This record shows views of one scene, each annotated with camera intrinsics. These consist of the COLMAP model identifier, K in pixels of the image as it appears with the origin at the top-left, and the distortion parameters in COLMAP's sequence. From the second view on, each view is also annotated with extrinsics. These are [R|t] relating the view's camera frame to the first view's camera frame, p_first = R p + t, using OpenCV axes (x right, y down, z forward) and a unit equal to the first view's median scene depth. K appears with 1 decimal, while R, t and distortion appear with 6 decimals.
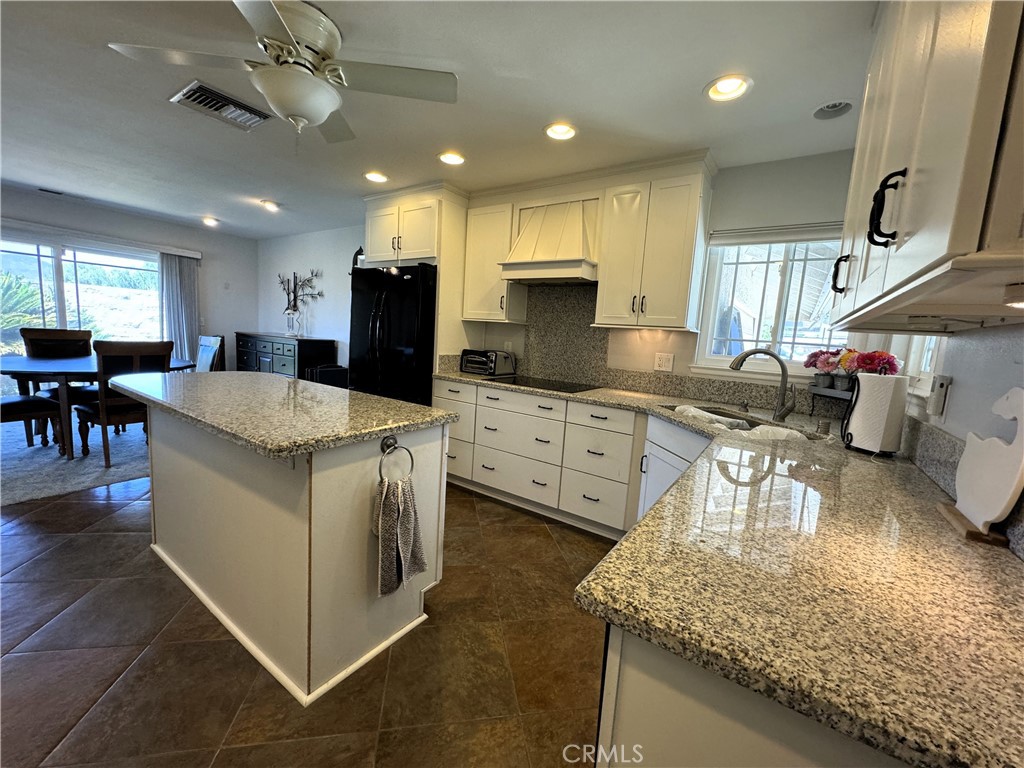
lens RADIAL K [[407.7, 0, 513.0], [0, 407.7, 385.1], [0, 0, 1]] dist [-0.003452, 0.000680]
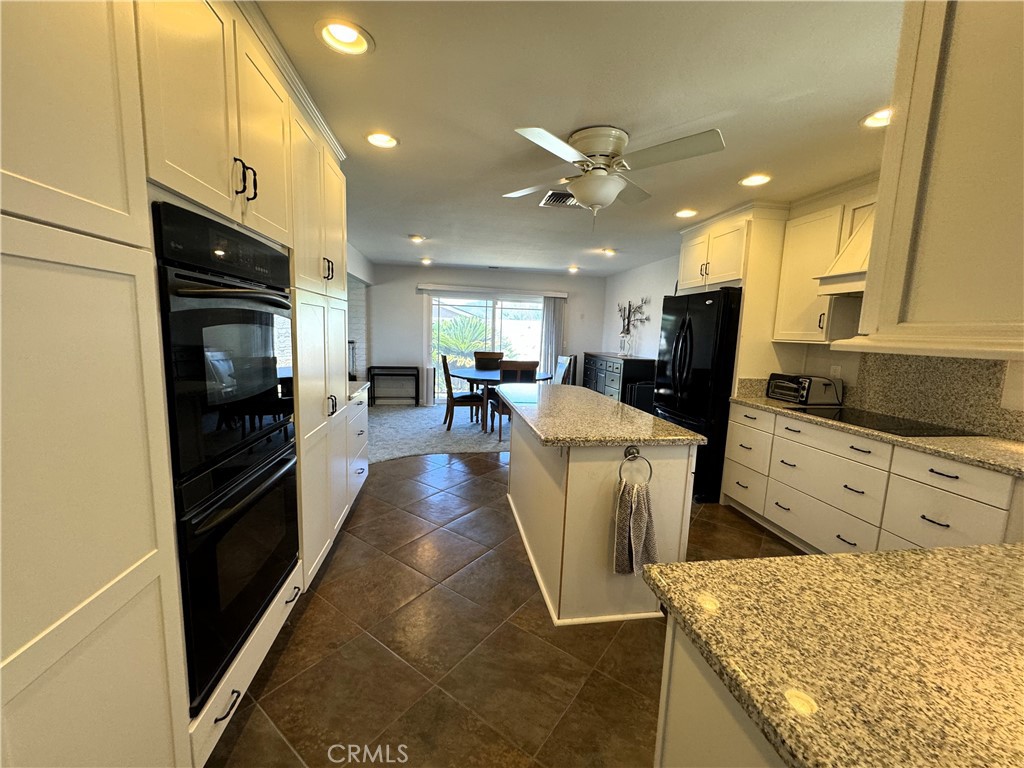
lens RADIAL K [[407.7, 0, 513.0], [0, 407.7, 385.1], [0, 0, 1]] dist [-0.003452, 0.000680]
pose [[0.689744, 0.054474, -0.722001, 0.181607], [-0.081107, 0.996703, -0.002285, -0.015108], [0.719496, 0.060135, 0.691888, -0.068395]]
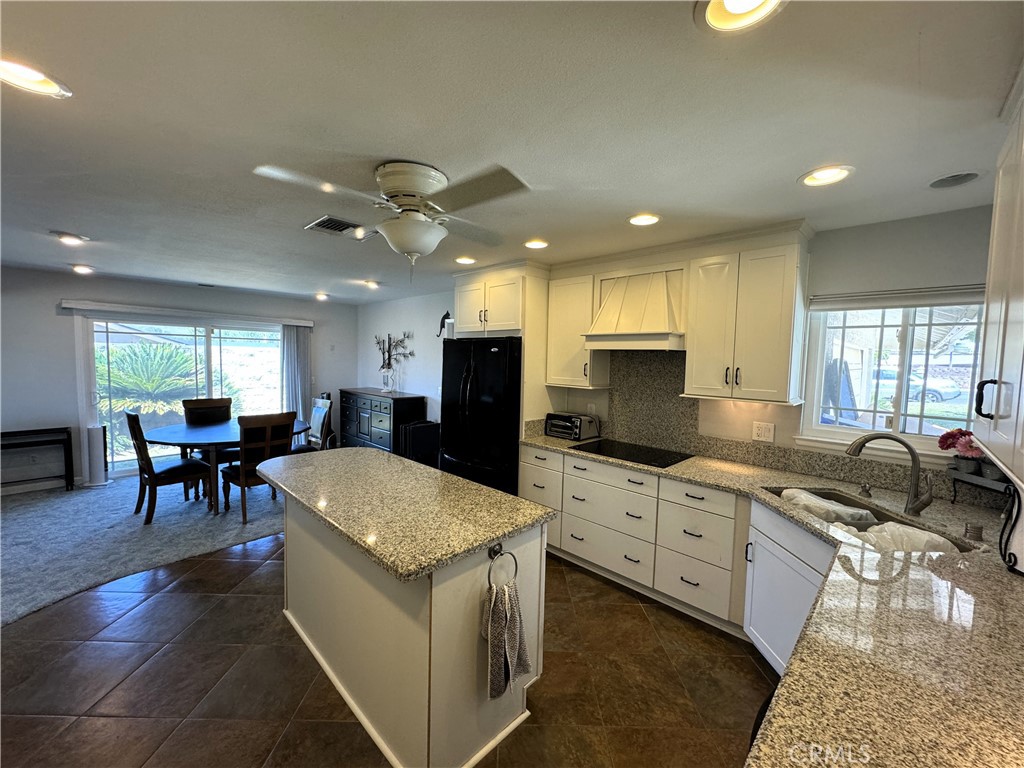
lens RADIAL K [[407.7, 0, 513.0], [0, 407.7, 385.1], [0, 0, 1]] dist [-0.003452, 0.000680]
pose [[0.984192, -0.028954, -0.174723, -0.033708], [0.017244, 0.997525, -0.068169, -0.117012], [0.176264, 0.064079, 0.982255, -0.035408]]
